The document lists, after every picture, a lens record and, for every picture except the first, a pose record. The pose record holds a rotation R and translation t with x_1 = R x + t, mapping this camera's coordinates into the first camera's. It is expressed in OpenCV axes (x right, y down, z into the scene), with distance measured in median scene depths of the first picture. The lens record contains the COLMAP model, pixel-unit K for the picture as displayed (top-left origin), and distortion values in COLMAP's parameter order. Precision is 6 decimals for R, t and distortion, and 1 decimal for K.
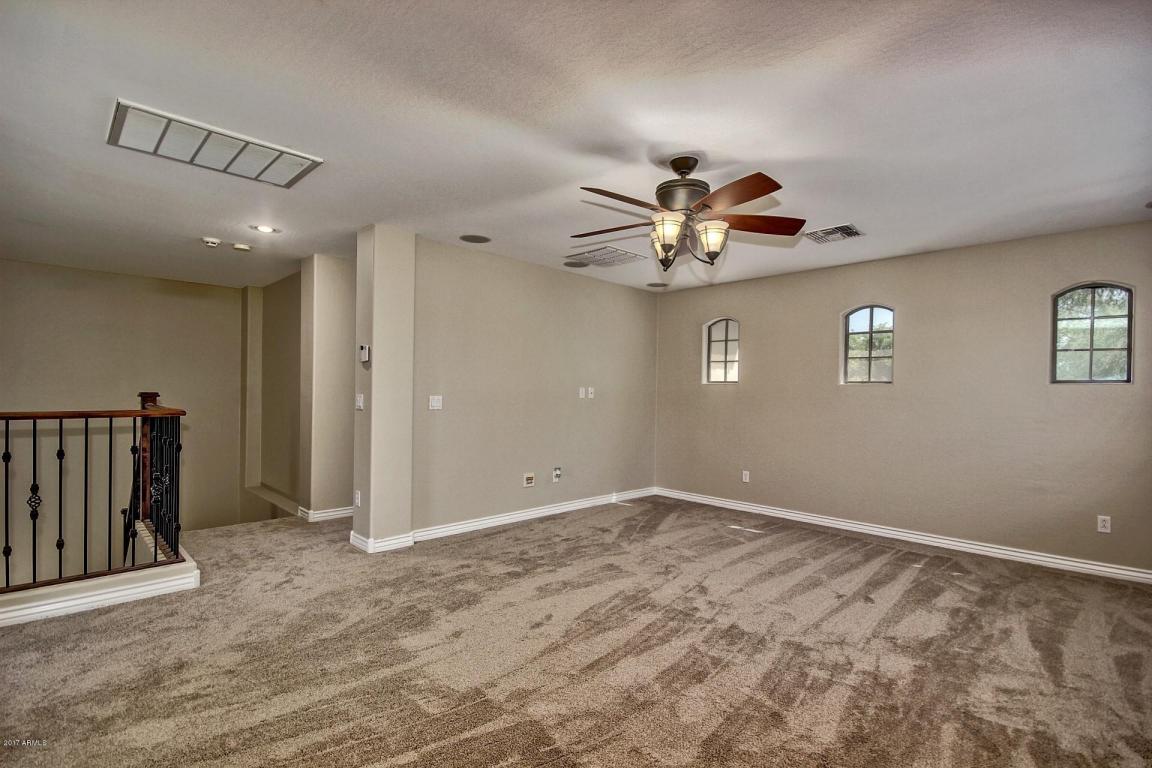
lens RADIAL K [[538.8, 0, 581.7], [0, 538.8, 388.9], [0, 0, 1]] dist [0.002163, -0.001554]
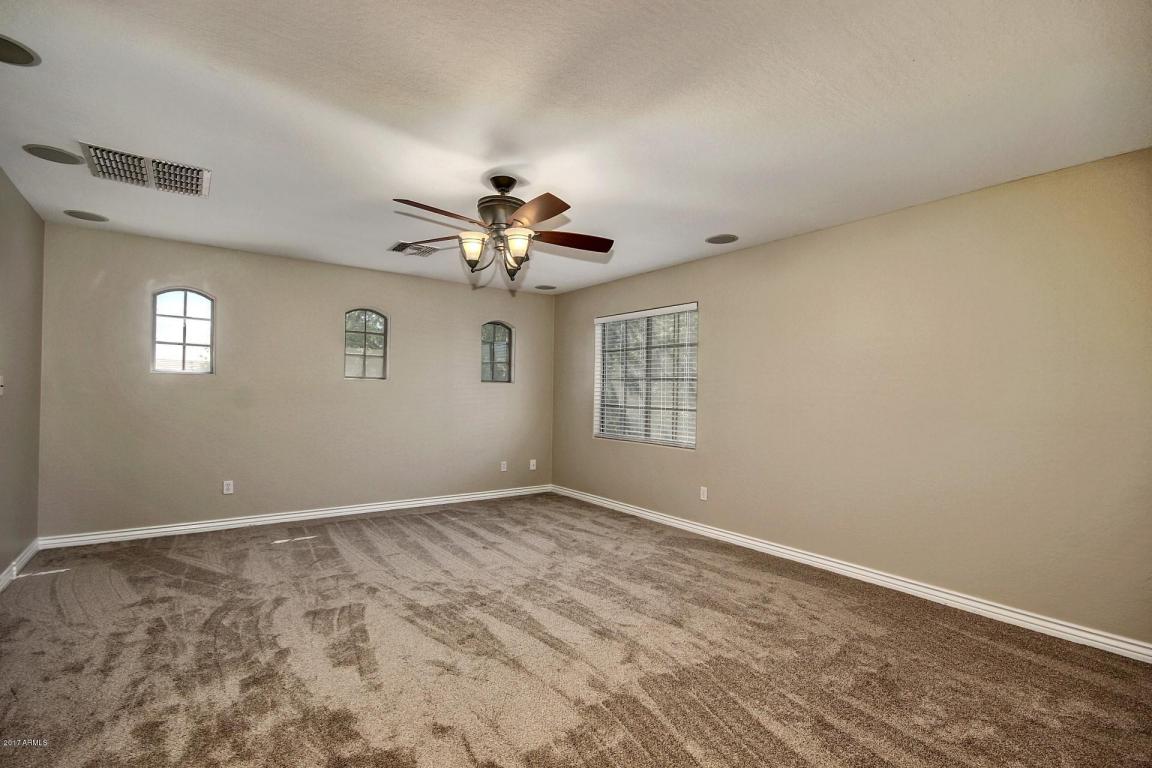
lens RADIAL K [[538.8, 0, 583.5], [0, 538.8, 386.6], [0, 0, 1]] dist [0.002163, -0.001554]
pose [[0.133737, 0.002940, 0.991013, -0.690668], [-0.018881, 0.999822, -0.000418, -0.003995], [-0.990837, -0.018656, 0.133768, 0.541514]]
